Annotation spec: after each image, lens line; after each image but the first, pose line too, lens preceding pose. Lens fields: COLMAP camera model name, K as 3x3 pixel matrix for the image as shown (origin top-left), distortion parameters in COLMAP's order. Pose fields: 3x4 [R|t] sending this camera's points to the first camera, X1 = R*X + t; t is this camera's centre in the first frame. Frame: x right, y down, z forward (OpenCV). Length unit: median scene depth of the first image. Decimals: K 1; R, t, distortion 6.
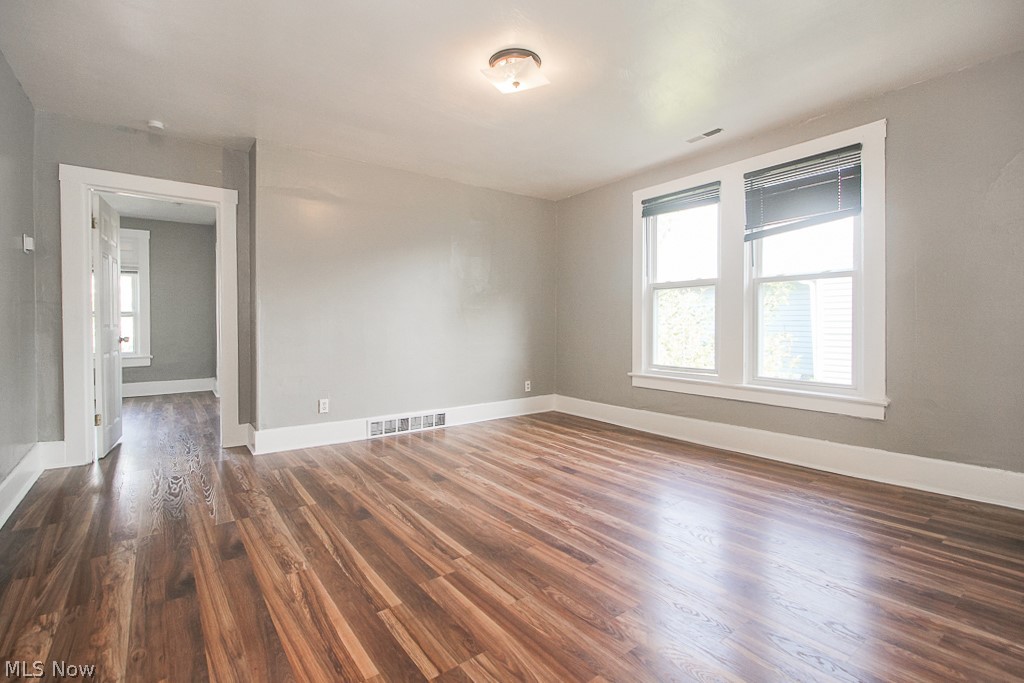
lens RADIAL K [[473.8, 0, 510.5], [0, 473.8, 329.7], [0, 0, 1]] dist [0.020823, 0.000049]
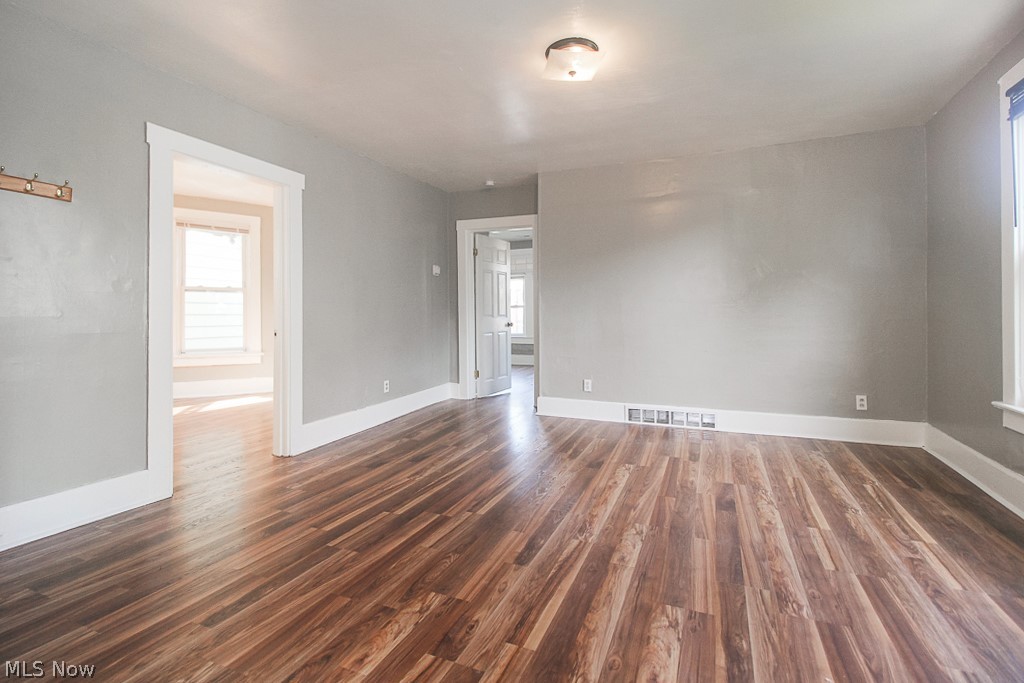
lens RADIAL K [[474.6, 0, 509.7], [0, 474.6, 324.7], [0, 0, 1]] dist [0.022428, -0.011894]
pose [[0.500657, 0.018642, -0.865445, 0.736427], [-0.006884, 0.999822, 0.017554, -0.009792], [0.865619, -0.002831, 0.500696, 0.371688]]
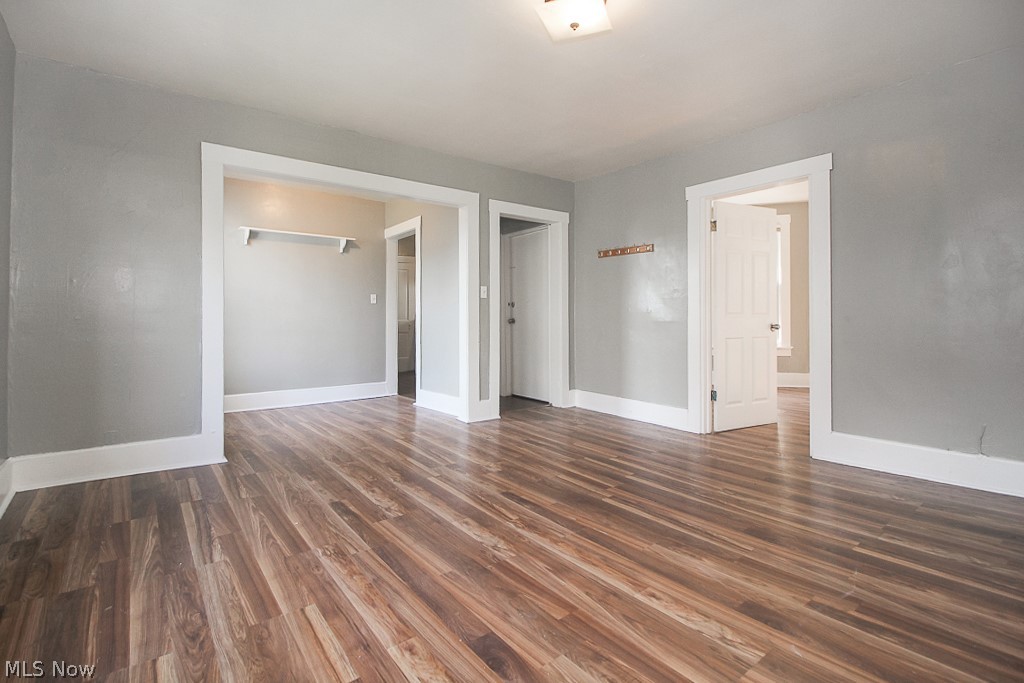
lens RADIAL K [[474.6, 0, 509.7], [0, 474.6, 324.7], [0, 0, 1]] dist [0.022428, -0.011894]
pose [[-0.999652, 0.004262, -0.026048, 0.141737], [0.003558, 0.999629, 0.027005, -0.006433], [0.026153, 0.026903, -0.999296, 1.706480]]
